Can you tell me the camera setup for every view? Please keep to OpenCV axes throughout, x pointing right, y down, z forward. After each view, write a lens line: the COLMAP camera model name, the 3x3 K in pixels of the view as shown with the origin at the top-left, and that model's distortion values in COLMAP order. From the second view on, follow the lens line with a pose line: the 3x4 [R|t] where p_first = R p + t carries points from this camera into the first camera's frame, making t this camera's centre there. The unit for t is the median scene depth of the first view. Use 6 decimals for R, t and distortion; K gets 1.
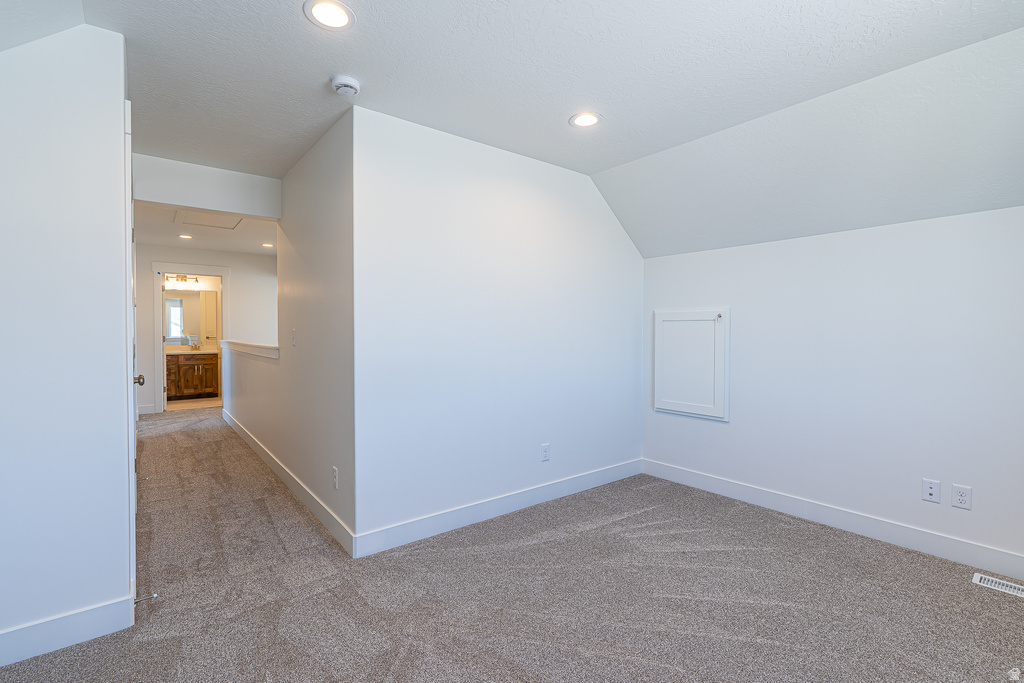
lens RADIAL K [[465.7, 0, 506.5], [0, 465.7, 340.4], [0, 0, 1]] dist [-0.009392, 0.001538]
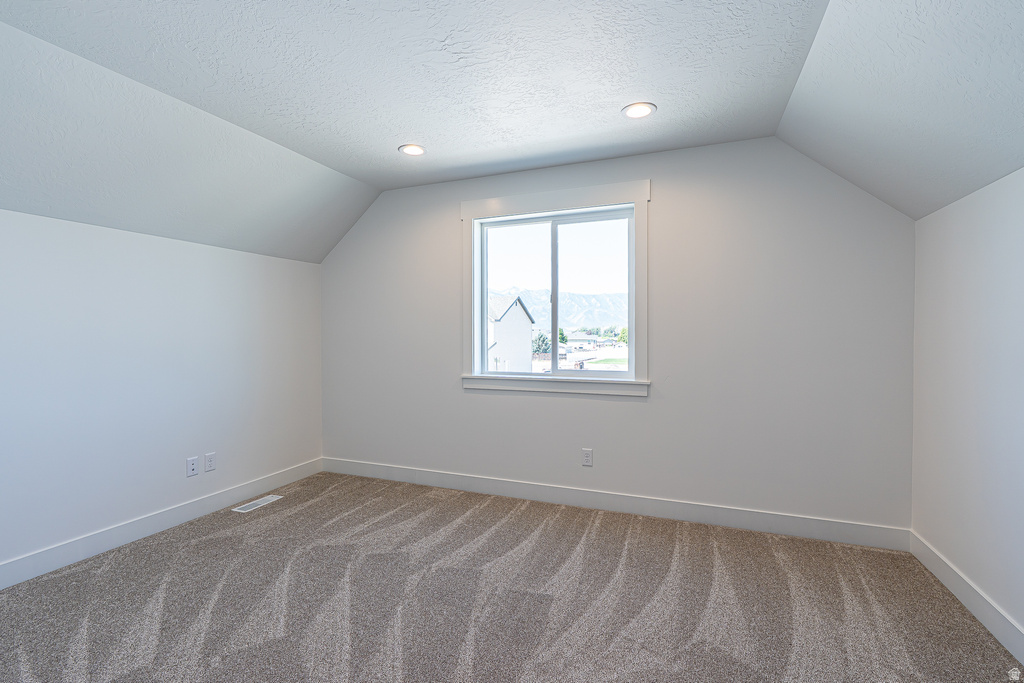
lens RADIAL K [[465.7, 0, 510.4], [0, 465.7, 335.5], [0, 0, 1]] dist [-0.009392, 0.001538]
pose [[-0.511854, 0.001197, 0.859072, -0.567603], [0.017442, 0.999807, 0.009000, -0.015981], [-0.858895, 0.019591, -0.511776, 0.919256]]
